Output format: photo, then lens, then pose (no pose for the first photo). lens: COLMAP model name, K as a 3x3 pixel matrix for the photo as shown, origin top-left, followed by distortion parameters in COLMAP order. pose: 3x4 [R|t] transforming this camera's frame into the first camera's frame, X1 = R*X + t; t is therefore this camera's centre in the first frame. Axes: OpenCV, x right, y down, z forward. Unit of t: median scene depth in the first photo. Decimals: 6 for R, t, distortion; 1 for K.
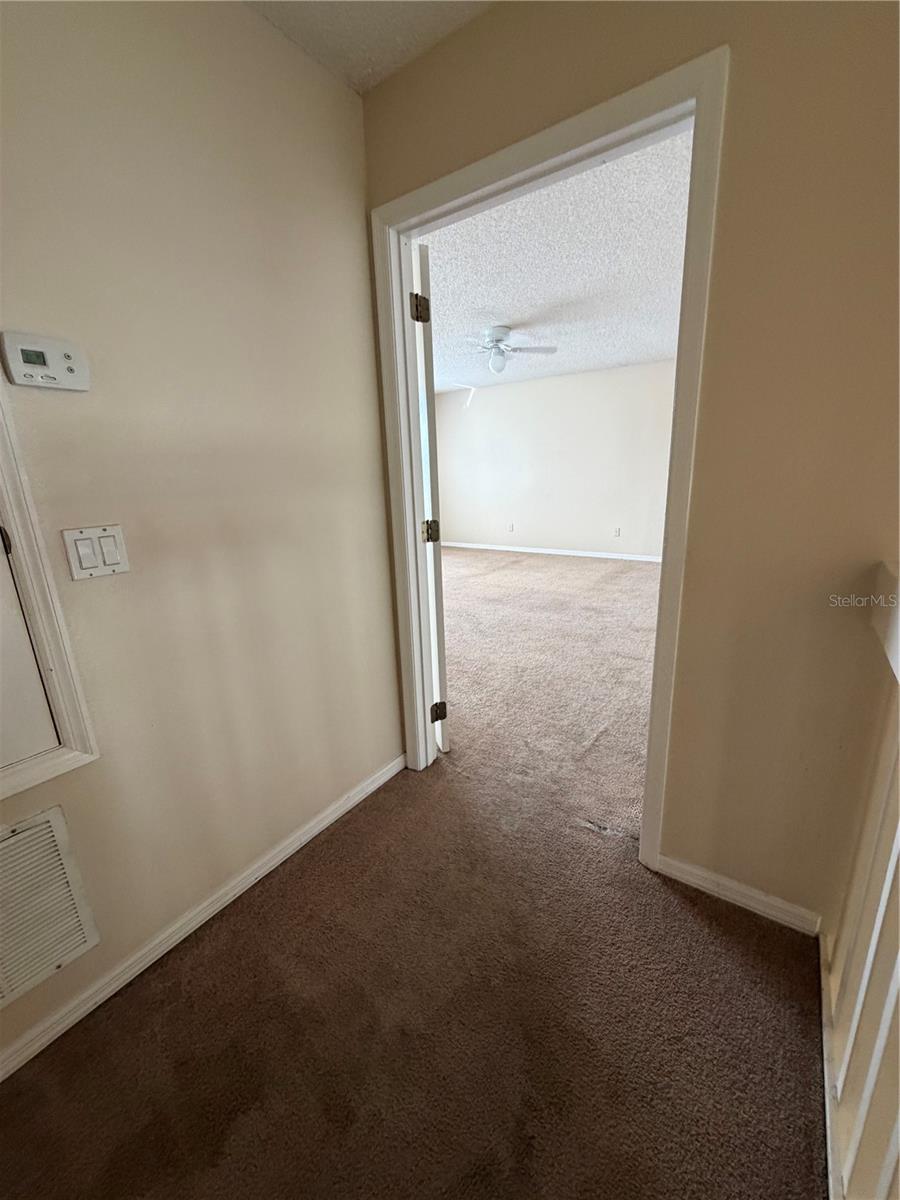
lens RADIAL K [[479.2, 0, 449.4], [0, 479.2, 597.4], [0, 0, 1]] dist [-0.000088, 0.000110]
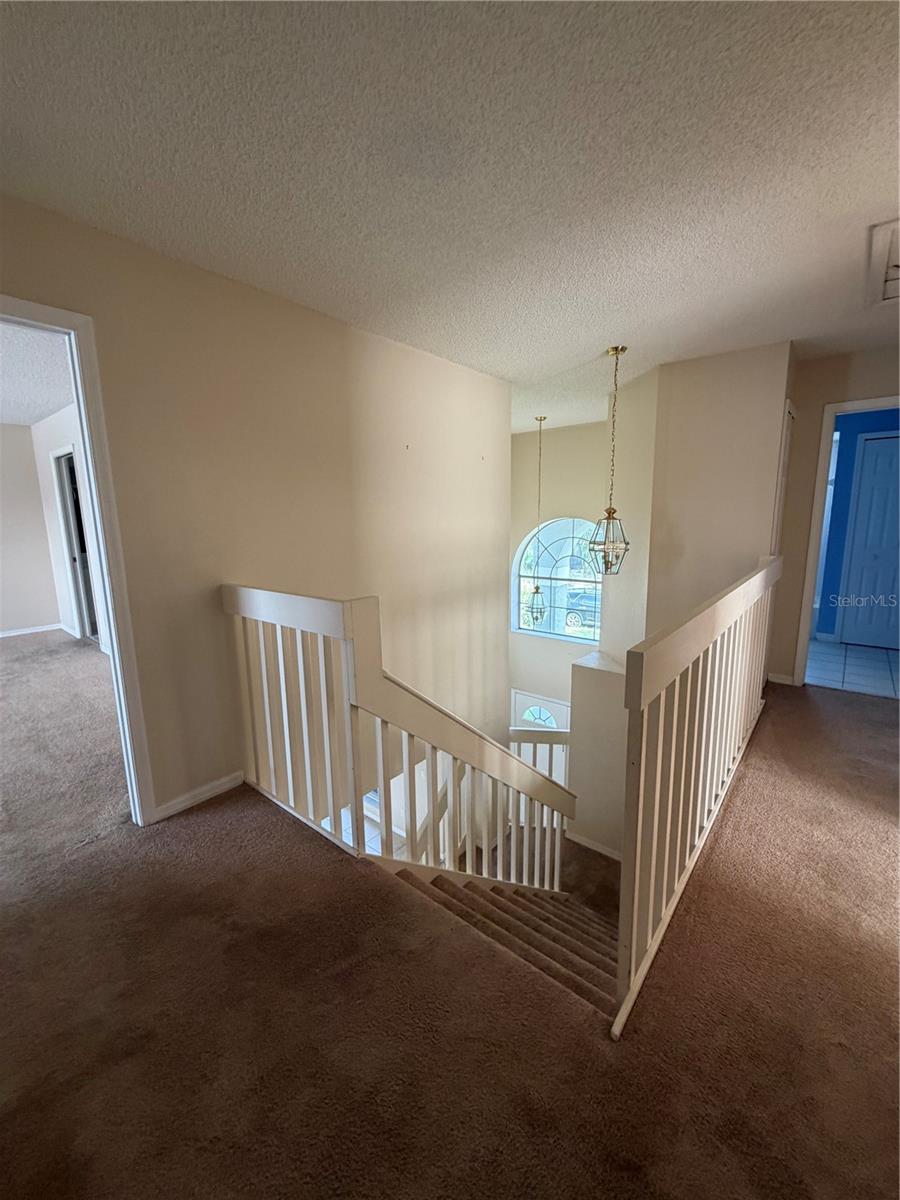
lens RADIAL K [[479.2, 0, 449.4], [0, 479.2, 597.4], [0, 0, 1]] dist [-0.000088, 0.000110]
pose [[0.075300, -0.132264, 0.988350, -0.298446], [0.269356, 0.957017, 0.107549, 0.009015], [-0.960092, 0.258119, 0.107690, -0.052400]]
